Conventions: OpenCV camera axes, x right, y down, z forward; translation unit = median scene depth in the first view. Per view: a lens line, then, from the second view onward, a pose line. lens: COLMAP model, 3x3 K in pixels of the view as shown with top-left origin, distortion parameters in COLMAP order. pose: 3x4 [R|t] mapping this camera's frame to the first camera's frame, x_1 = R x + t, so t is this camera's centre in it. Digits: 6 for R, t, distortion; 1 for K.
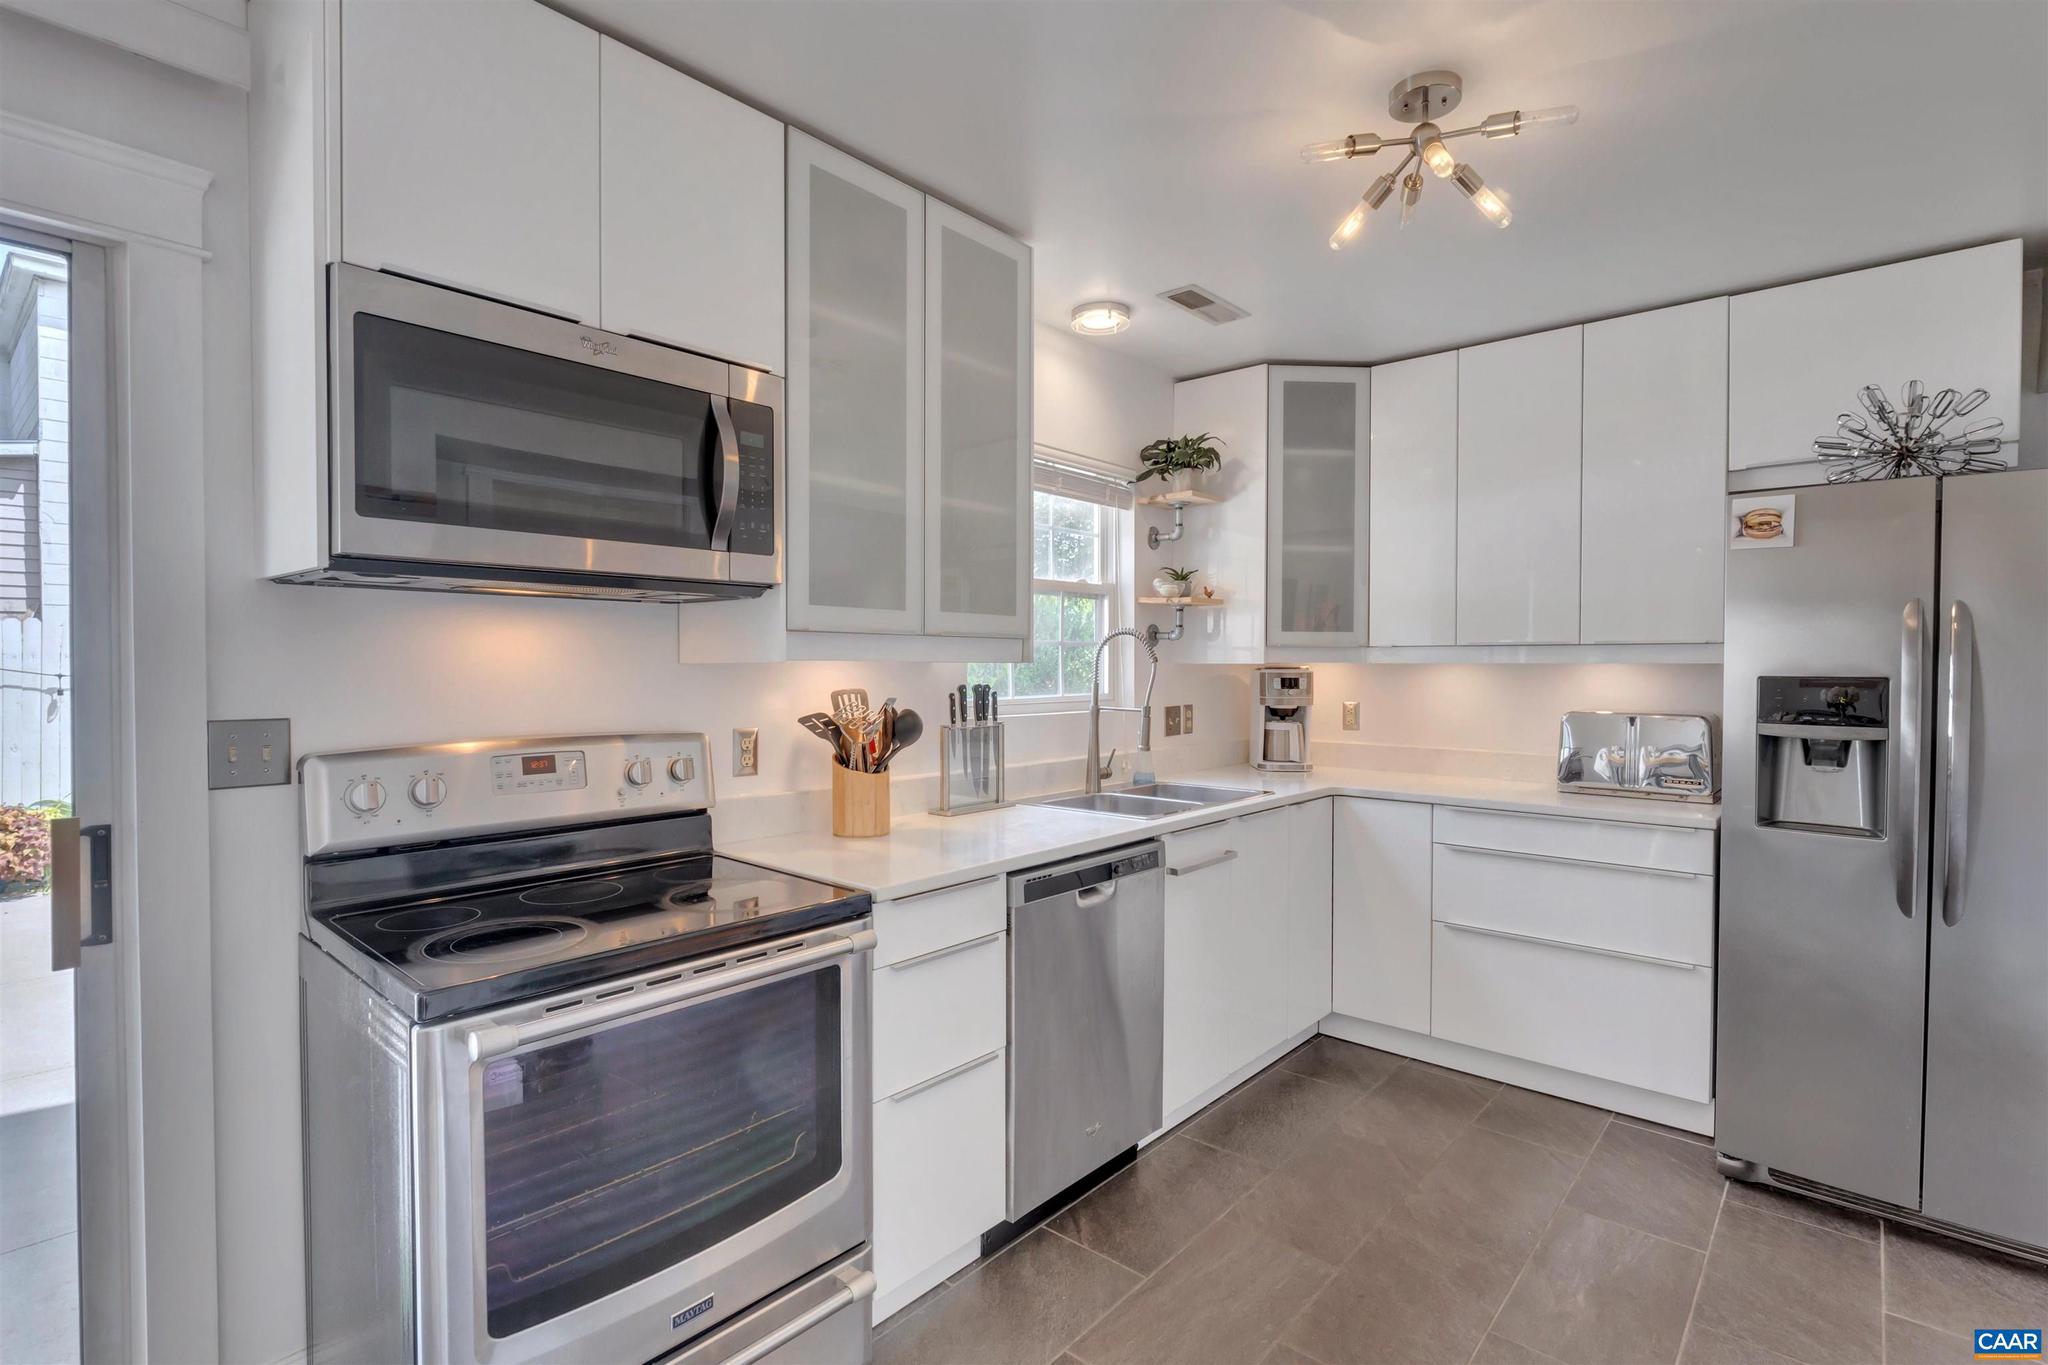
lens RADIAL K [[967.9, 0, 1024.3], [0, 967.9, 676.6], [0, 0, 1]] dist [-0.002199, -0.000097]
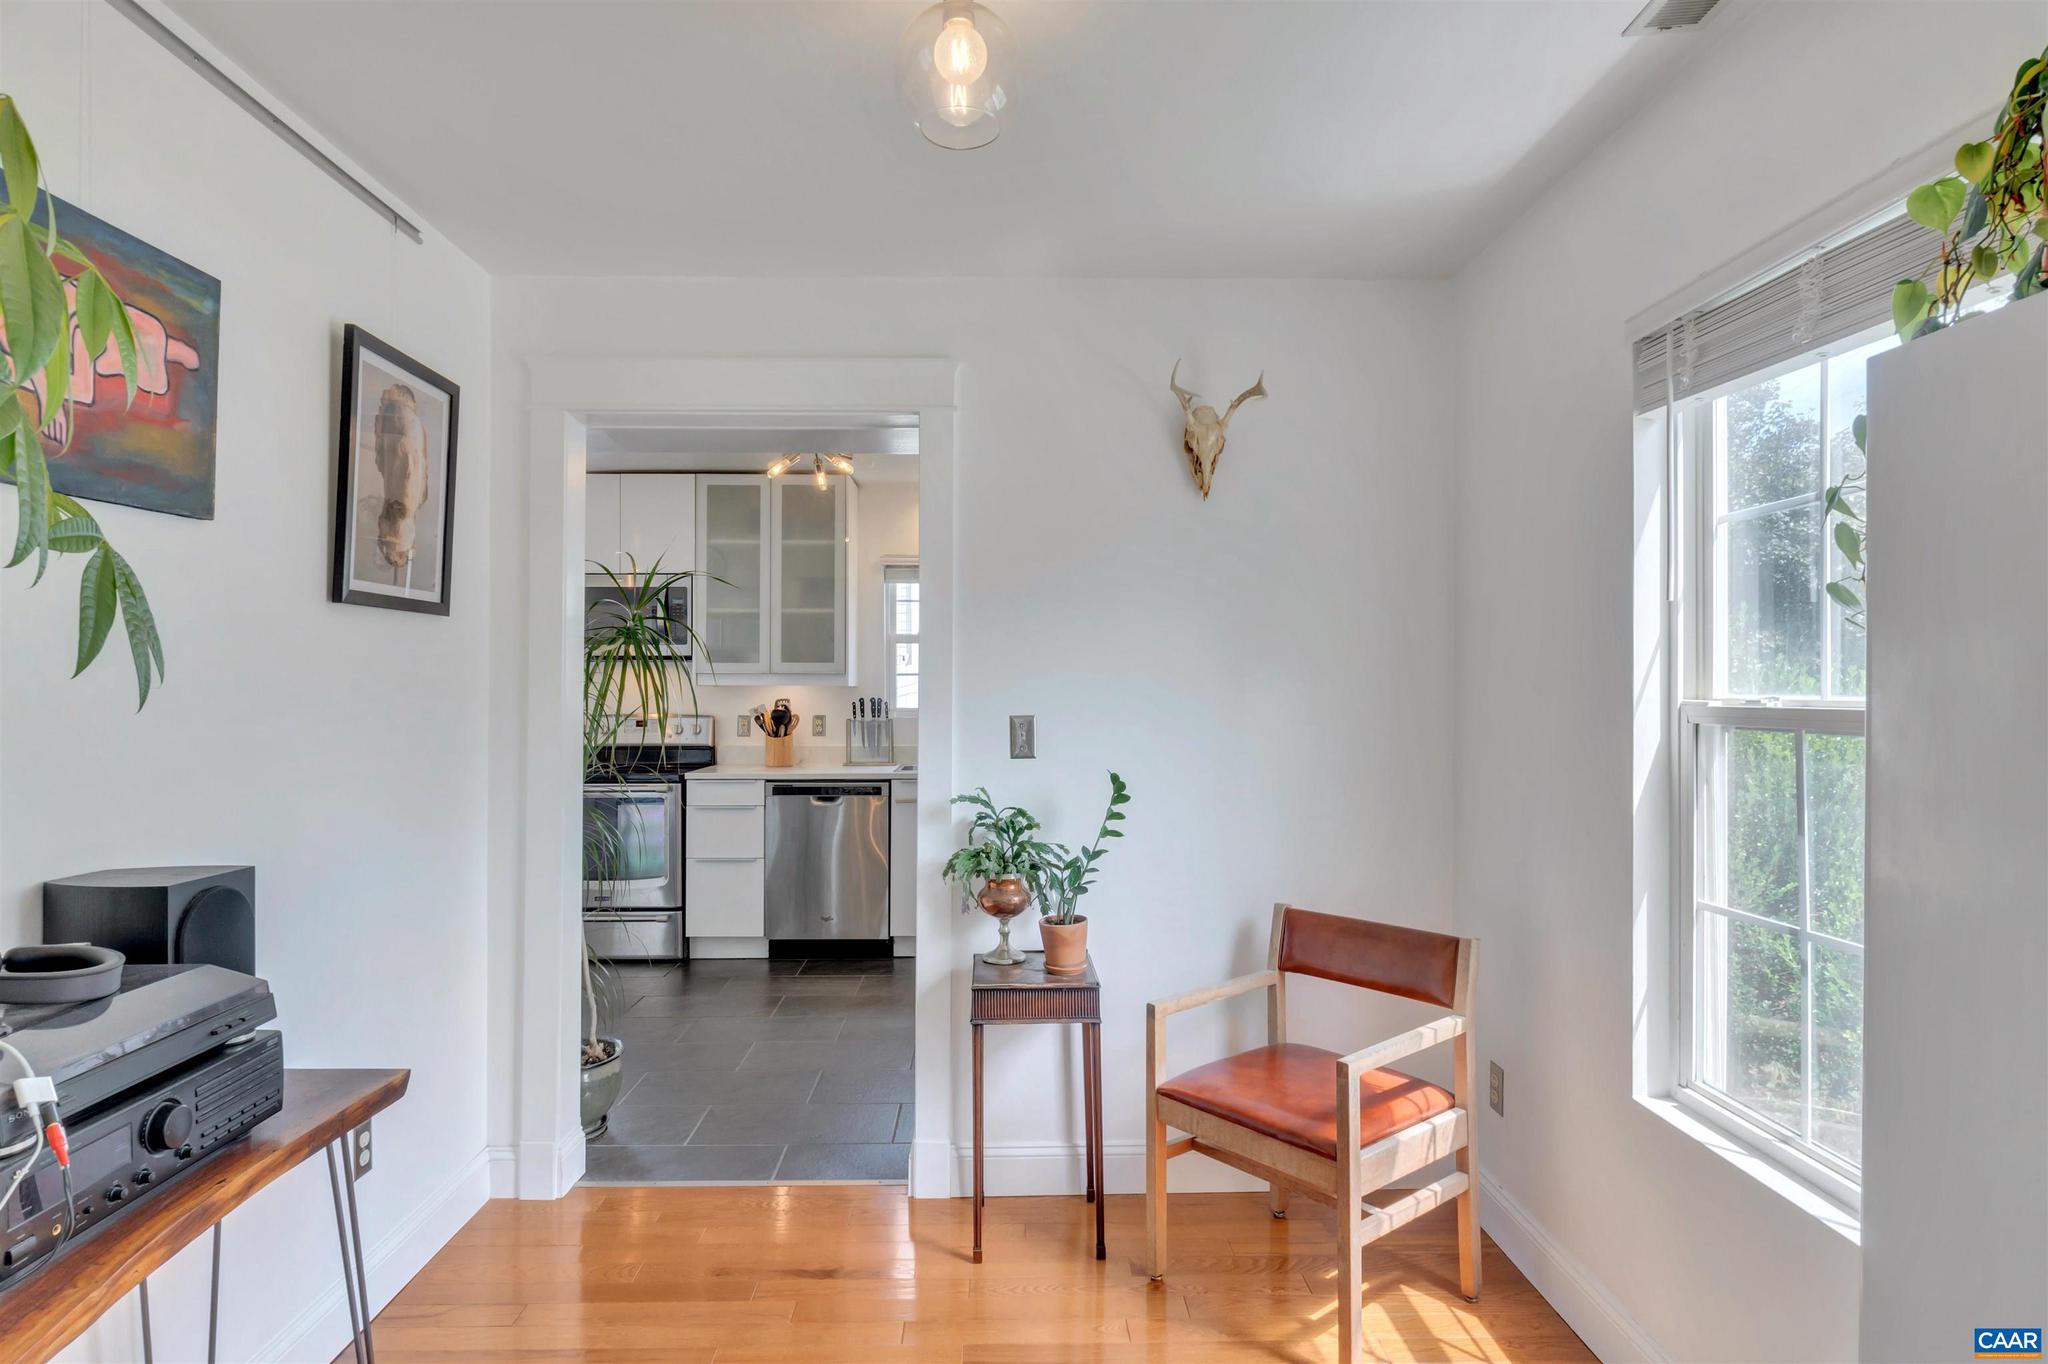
lens RADIAL K [[1053.0, 0, 1022.6], [0, 1053.0, 678.7], [0, 0, 1]] dist [0.000595, 0.000012]
pose [[0.690507, 0.002809, -0.723320, 1.526270], [-0.015280, 0.999826, -0.010705, -0.010815], [0.723164, 0.018444, 0.690430, -0.182606]]
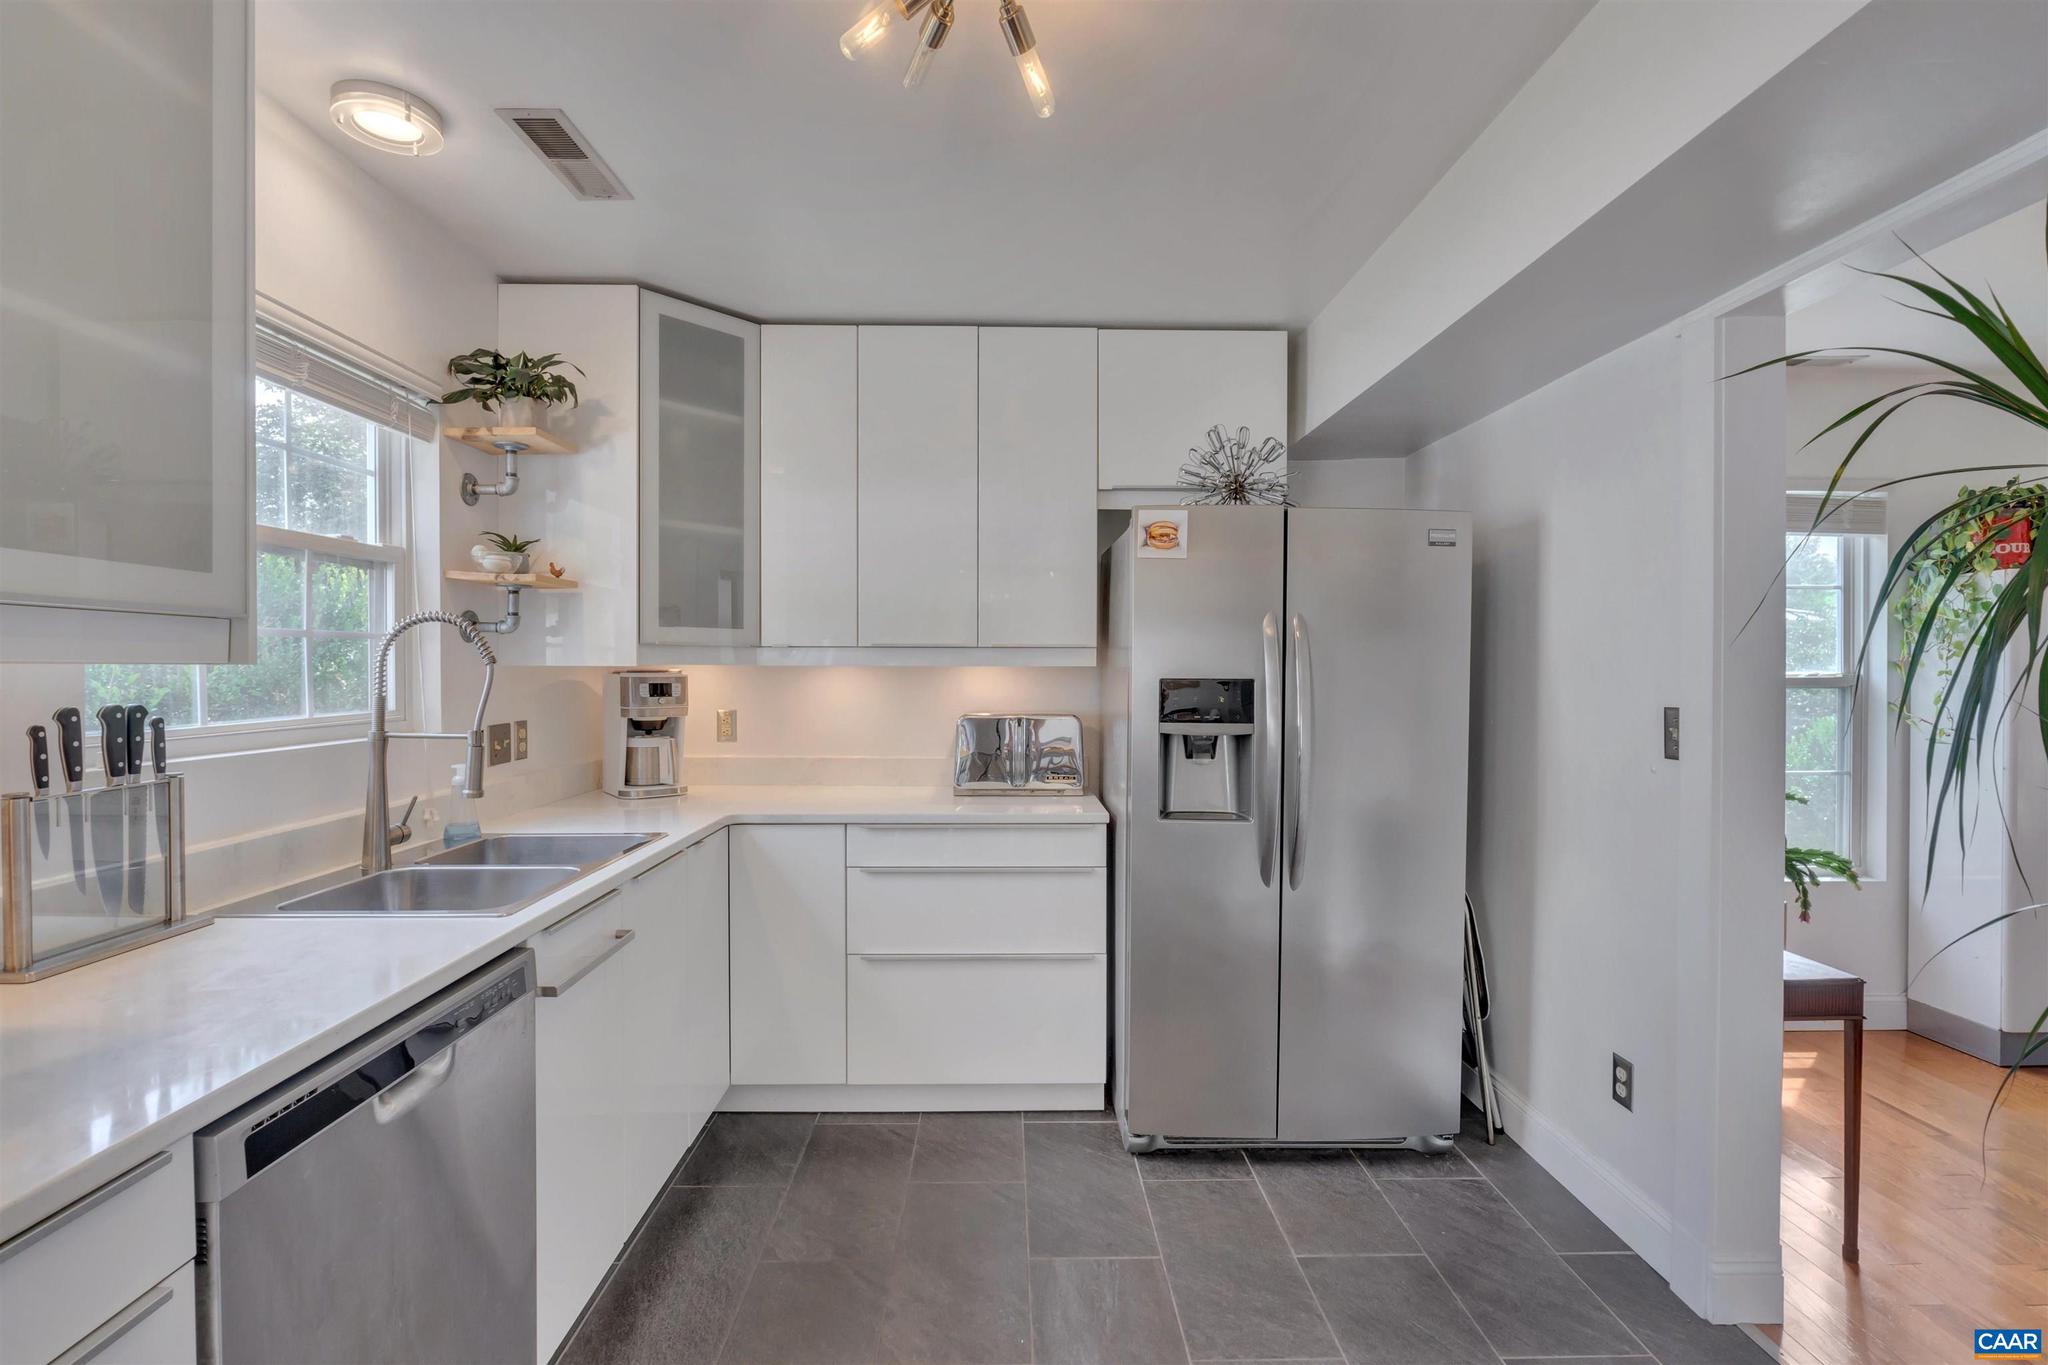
lens RADIAL K [[878.1, 0, 1020.9], [0, 878.1, 678.6], [0, 0, 1]] dist [-0.007541, 0.000333]
pose [[0.736266, -0.007952, 0.676646, -0.005340], [0.007730, 0.999965, 0.003340, -0.003822], [-0.676648, 0.002772, 0.736301, 0.313499]]
